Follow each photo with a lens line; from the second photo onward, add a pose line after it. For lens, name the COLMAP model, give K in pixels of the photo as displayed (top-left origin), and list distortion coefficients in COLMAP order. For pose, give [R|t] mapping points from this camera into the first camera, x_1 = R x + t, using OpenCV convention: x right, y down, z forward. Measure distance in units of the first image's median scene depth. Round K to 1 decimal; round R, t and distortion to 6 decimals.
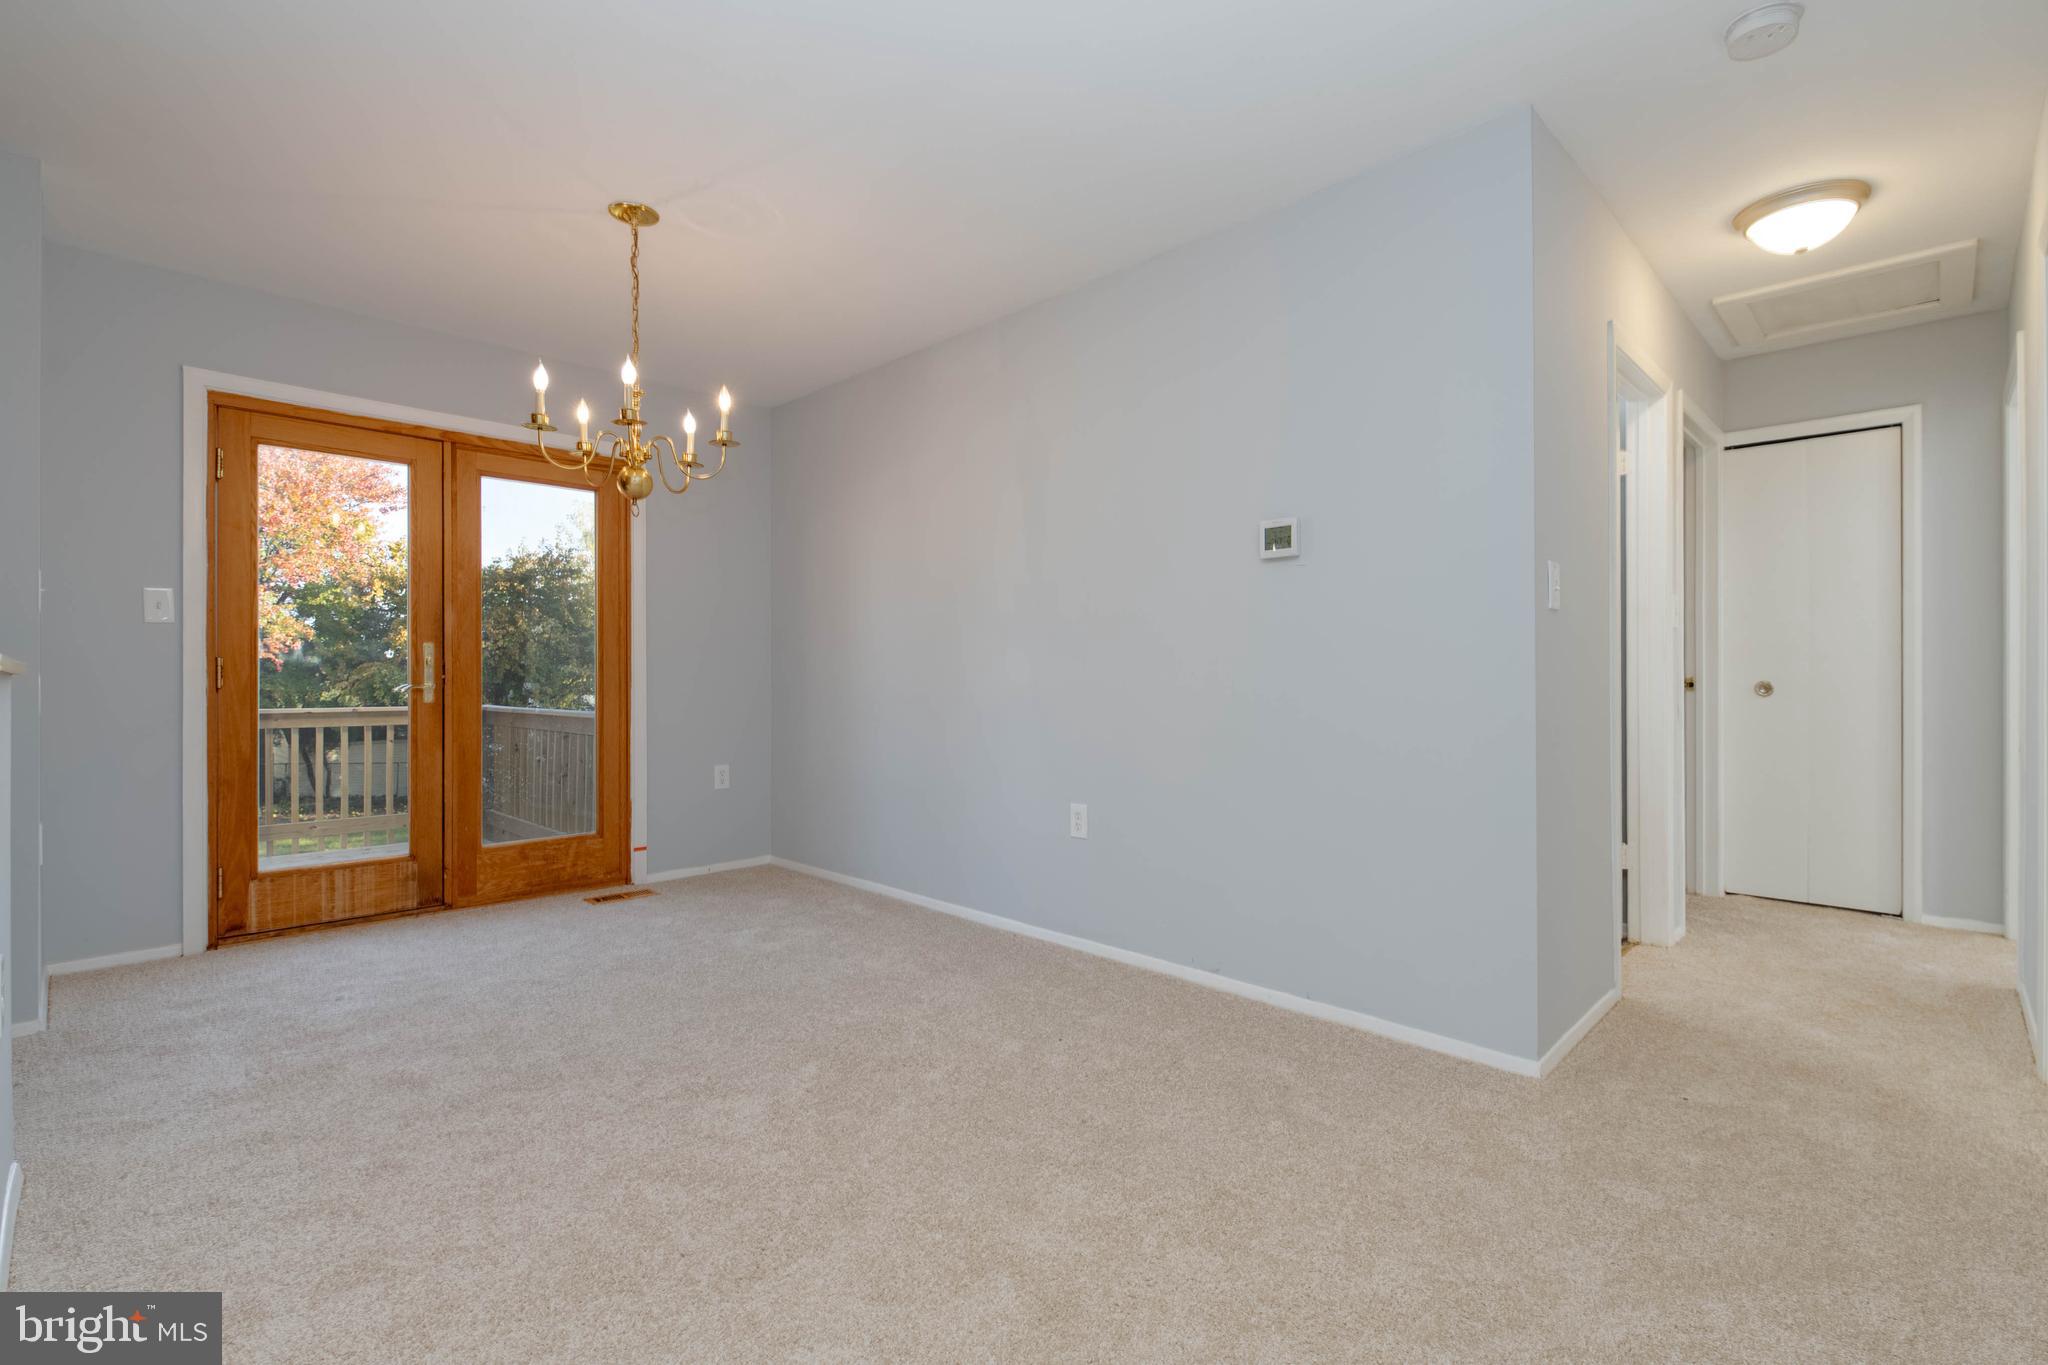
lens RADIAL K [[952.8, 0, 1038.5], [0, 952.8, 678.3], [0, 0, 1]] dist [0.012102, -0.001169]
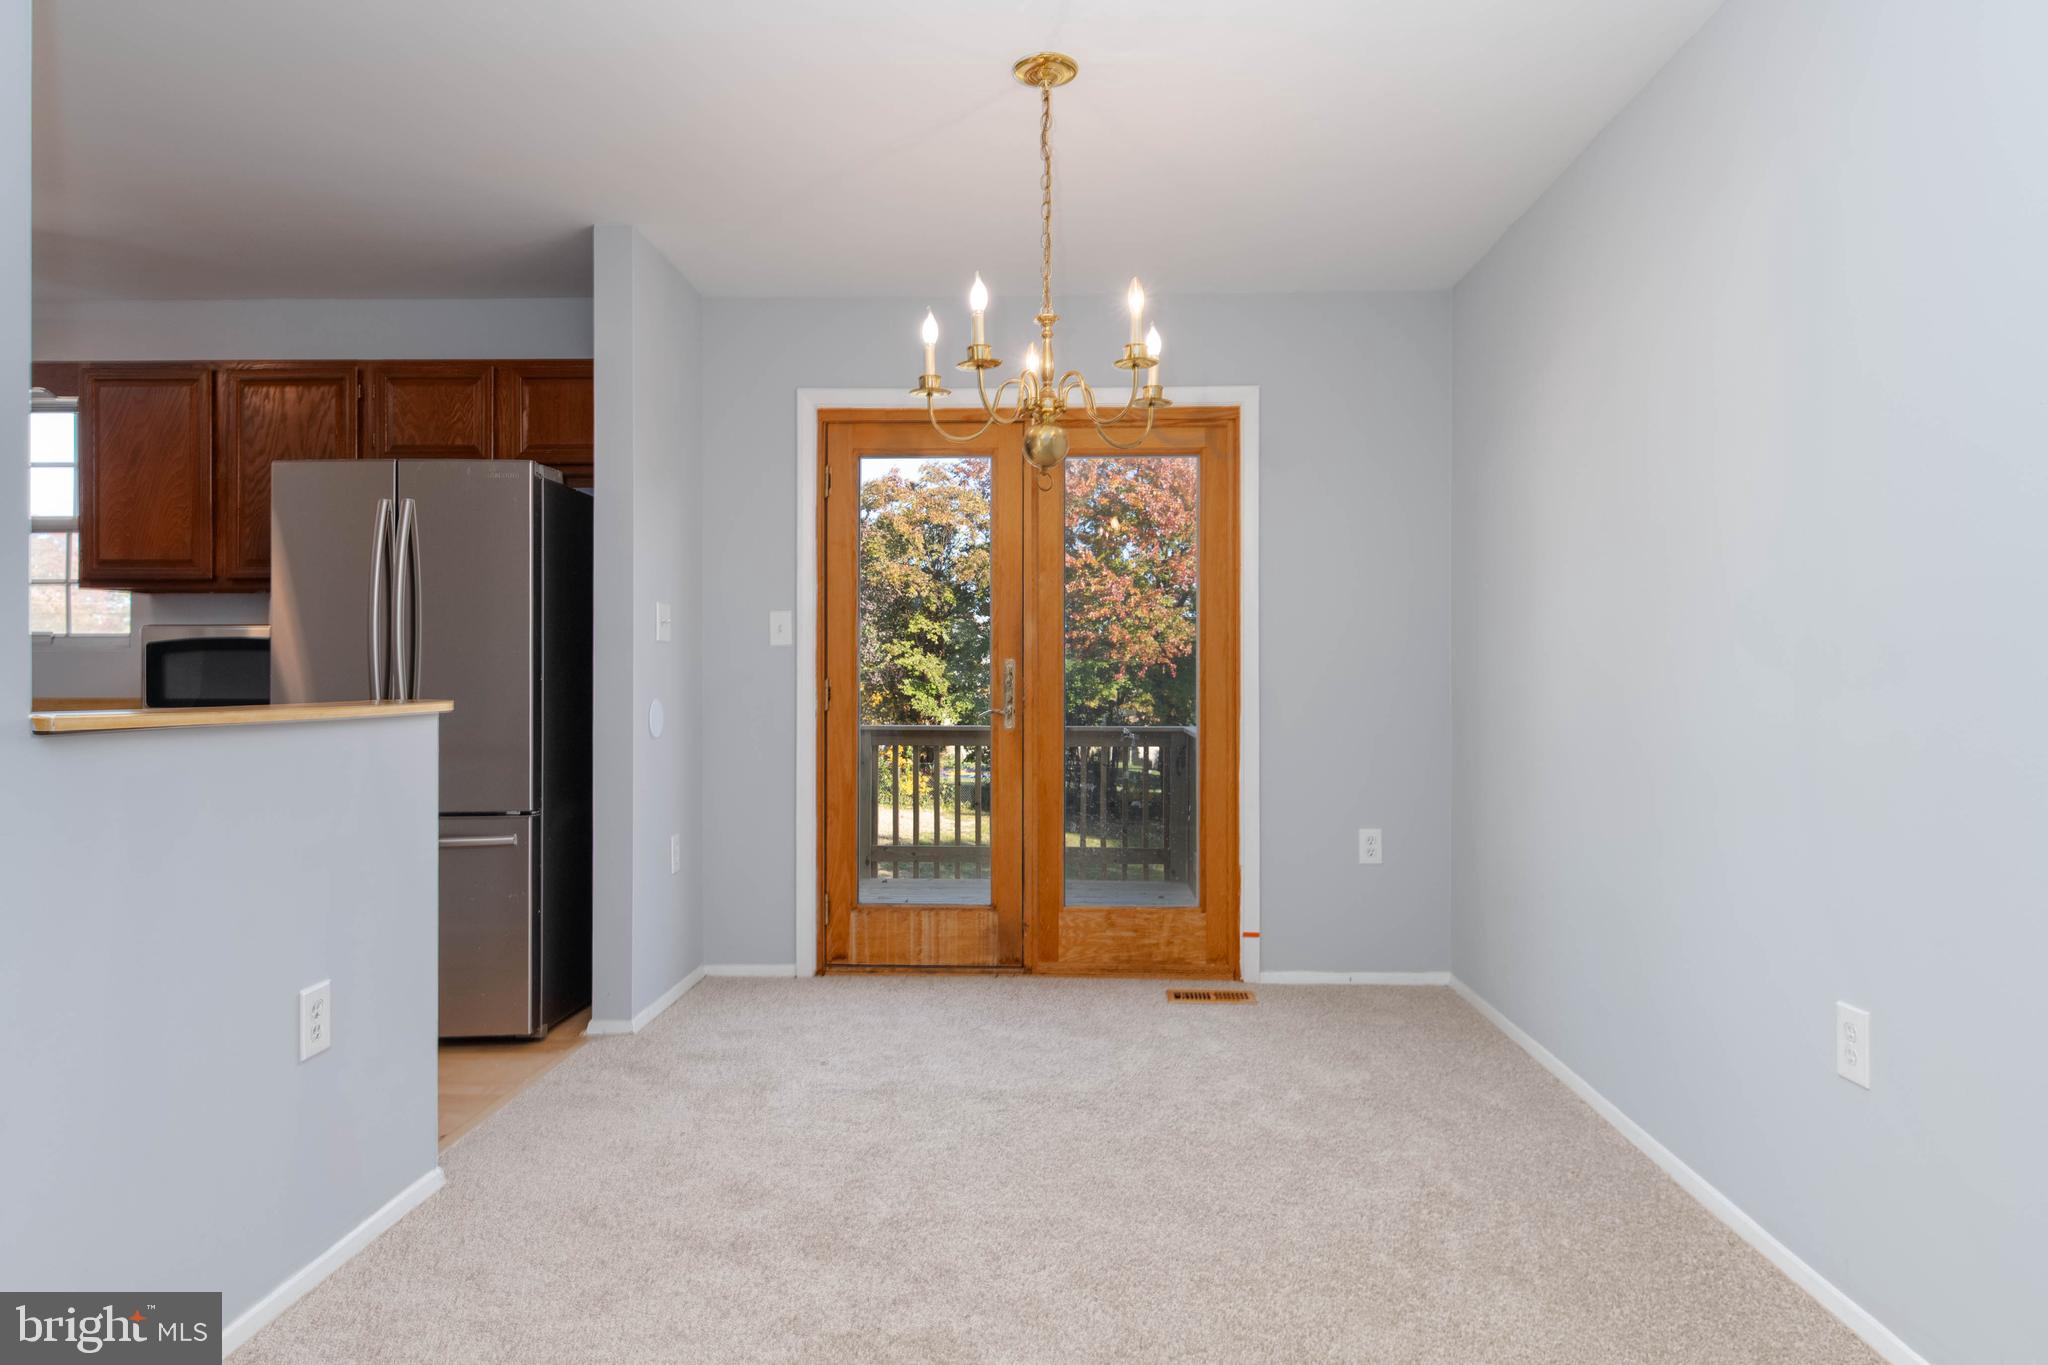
lens RADIAL K [[1226.2, 0, 1029.3], [0, 1226.2, 672.3], [0, 0, 1]] dist [0.028349, -0.001250]
pose [[0.670107, -0.002425, -0.742261, 0.194613], [-0.002214, 0.999984, -0.005267, -0.019955], [0.742261, 0.005173, 0.670091, 0.277730]]
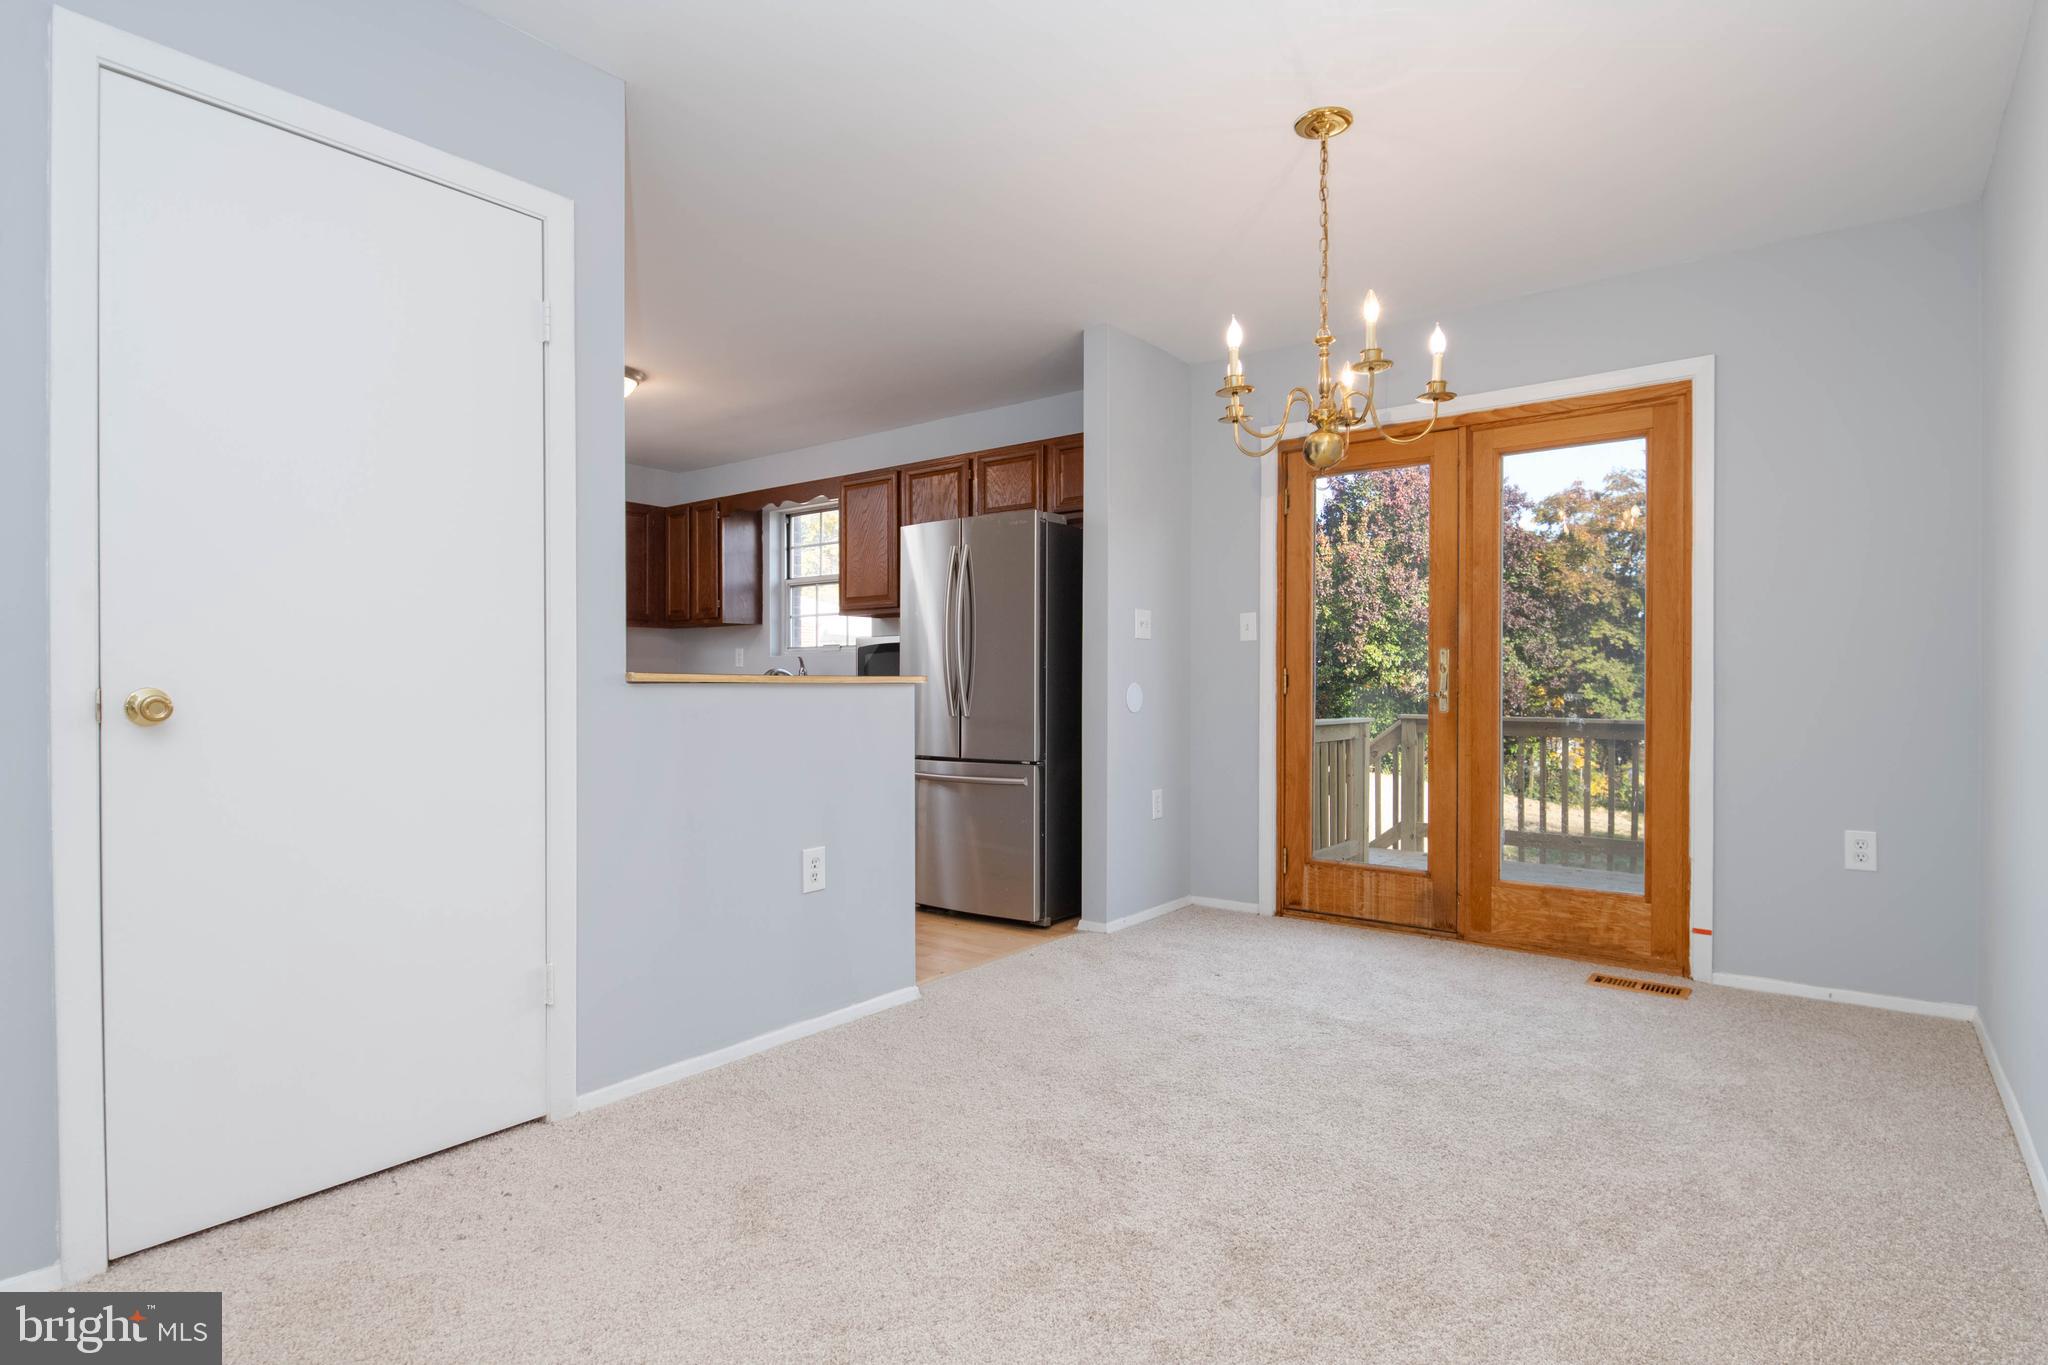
lens RADIAL K [[1044.7, 0, 1016.0], [0, 1044.7, 691.5], [0, 0, 1]] dist [0.003333, -0.000803]
pose [[0.102384, 0.007678, -0.994715, 0.337596], [-0.003373, 0.999967, 0.007372, -0.001454], [0.994739, 0.002601, 0.102407, 0.484863]]
